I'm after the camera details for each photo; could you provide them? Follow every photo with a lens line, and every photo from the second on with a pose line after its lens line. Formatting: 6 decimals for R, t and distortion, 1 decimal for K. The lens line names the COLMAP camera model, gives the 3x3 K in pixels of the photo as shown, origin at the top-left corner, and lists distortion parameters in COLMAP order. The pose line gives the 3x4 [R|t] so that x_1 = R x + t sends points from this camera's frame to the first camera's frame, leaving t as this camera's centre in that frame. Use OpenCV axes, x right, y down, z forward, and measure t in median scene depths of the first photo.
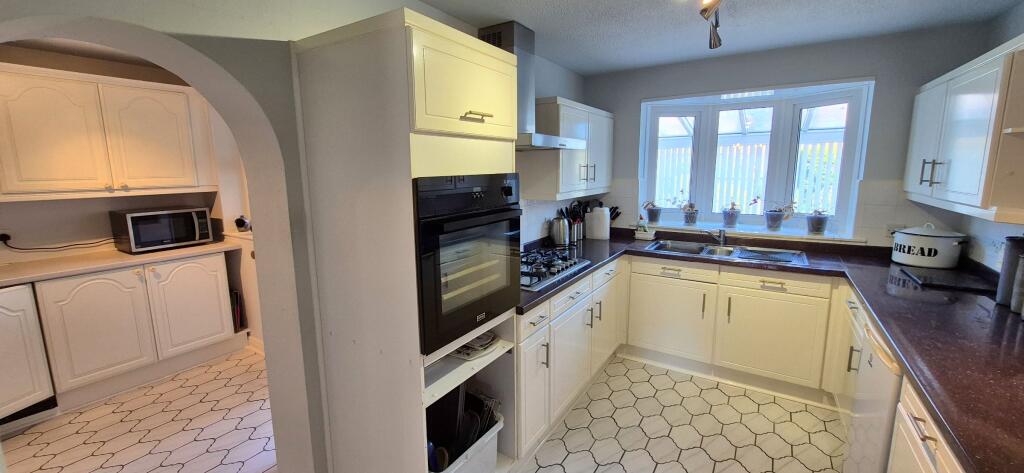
lens RADIAL K [[404.9, 0, 510.3], [0, 404.9, 232.8], [0, 0, 1]] dist [0.001610, -0.000156]
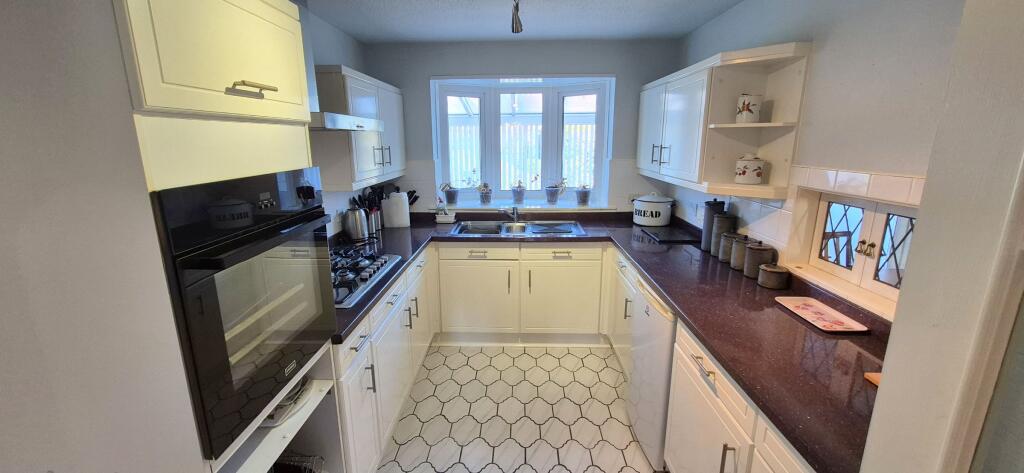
lens RADIAL K [[404.9, 0, 510.3], [0, 404.9, 232.8], [0, 0, 1]] dist [0.001610, -0.000156]
pose [[0.856130, -0.110535, 0.504801, -0.043995], [0.079256, 0.993384, 0.083102, -0.037487], [-0.510647, -0.031137, 0.859227, 0.100036]]
